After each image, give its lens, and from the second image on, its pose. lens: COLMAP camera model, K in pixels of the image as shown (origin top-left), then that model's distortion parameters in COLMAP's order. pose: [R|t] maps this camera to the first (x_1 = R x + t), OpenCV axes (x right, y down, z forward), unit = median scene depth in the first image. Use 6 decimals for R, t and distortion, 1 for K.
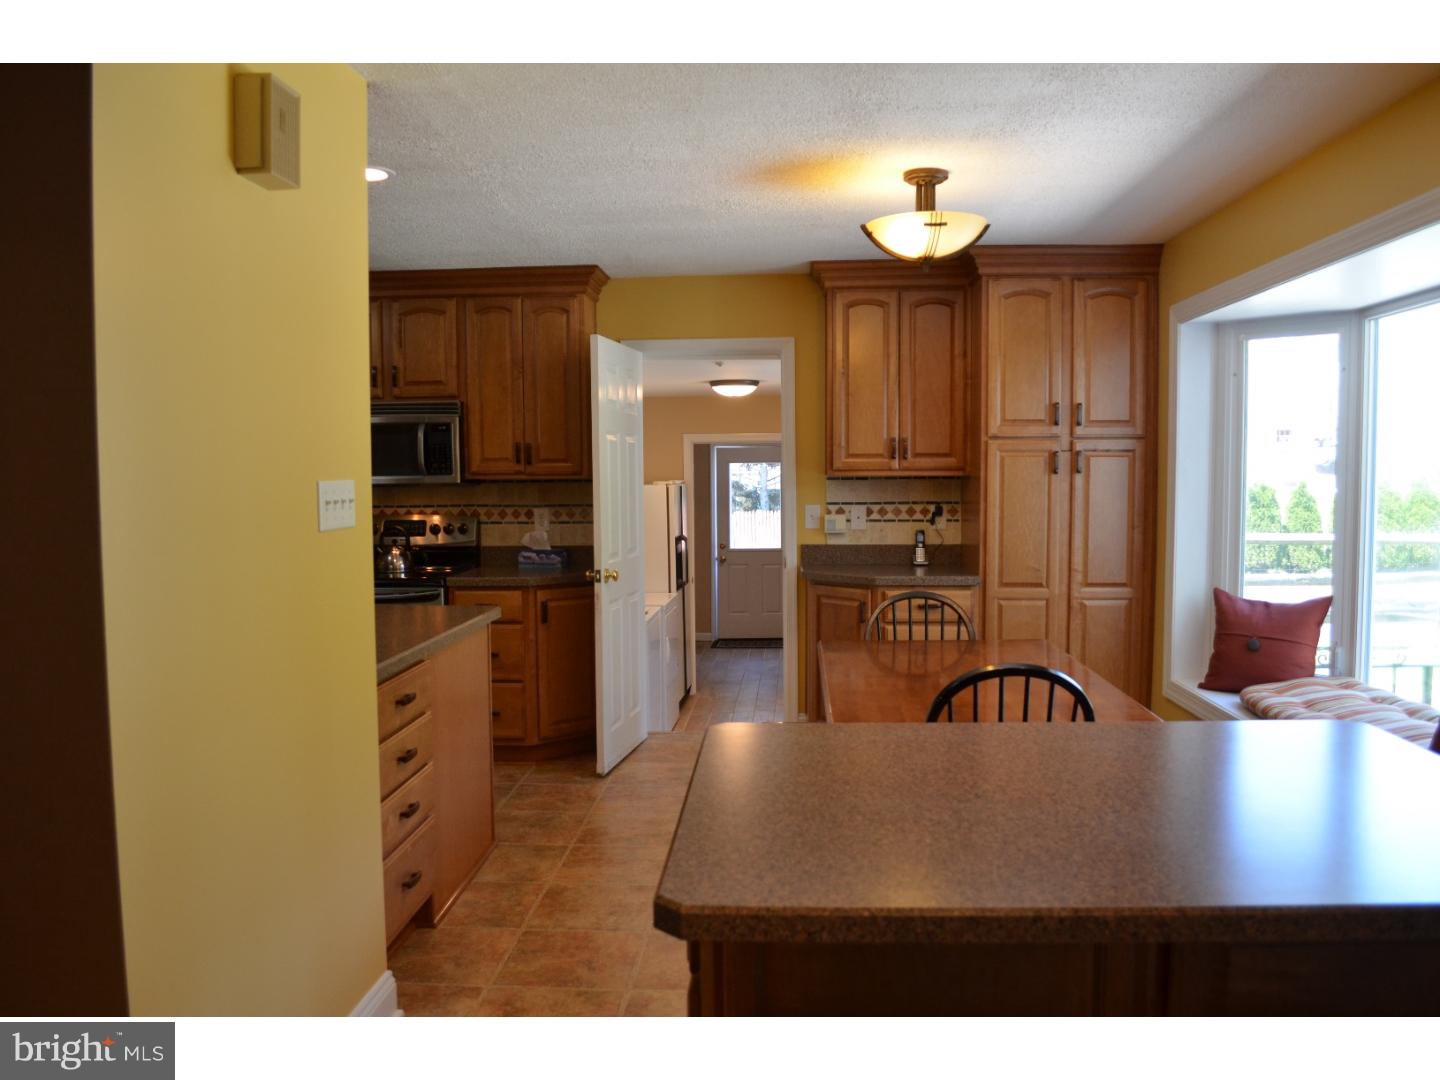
lens RADIAL K [[1170.1, 0, 728.0], [0, 1170.1, 539.8], [0, 0, 1]] dist [-0.053624, -0.003877]
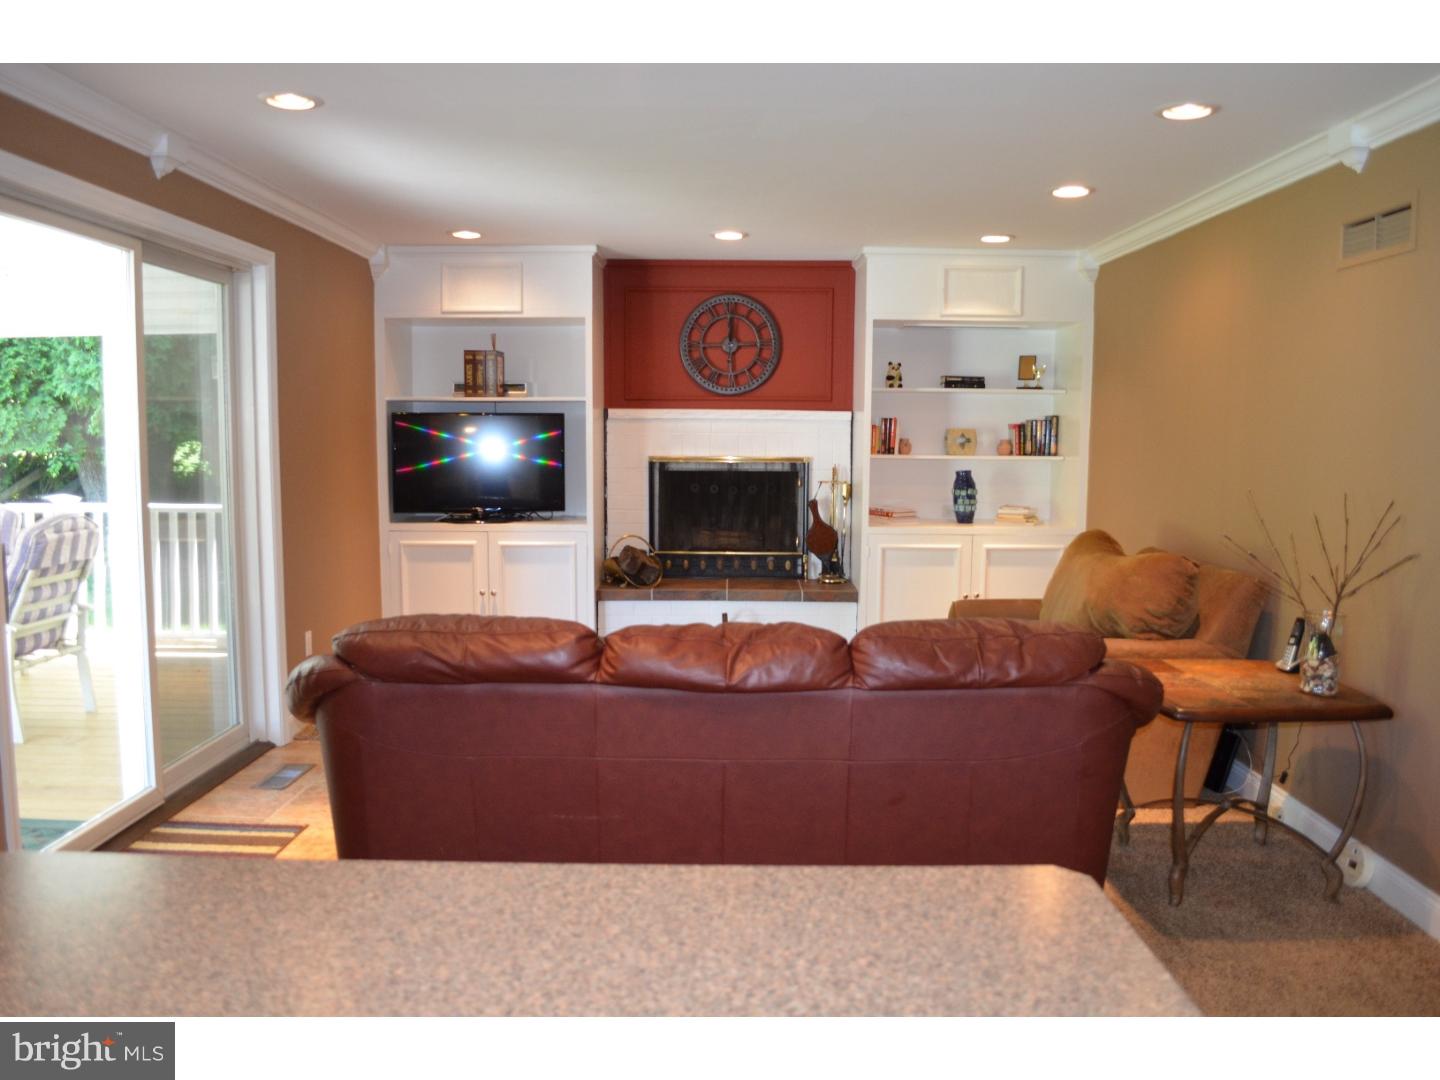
lens RADIAL K [[1170.1, 0, 719.3], [0, 1170.1, 543.4], [0, 0, 1]] dist [-0.053624, -0.003877]
pose [[-0.998829, 0.003227, -0.048271, 0.200858], [-0.004573, 0.987008, 0.160609, -0.080847], [0.048162, 0.160641, -0.985837, 1.300648]]
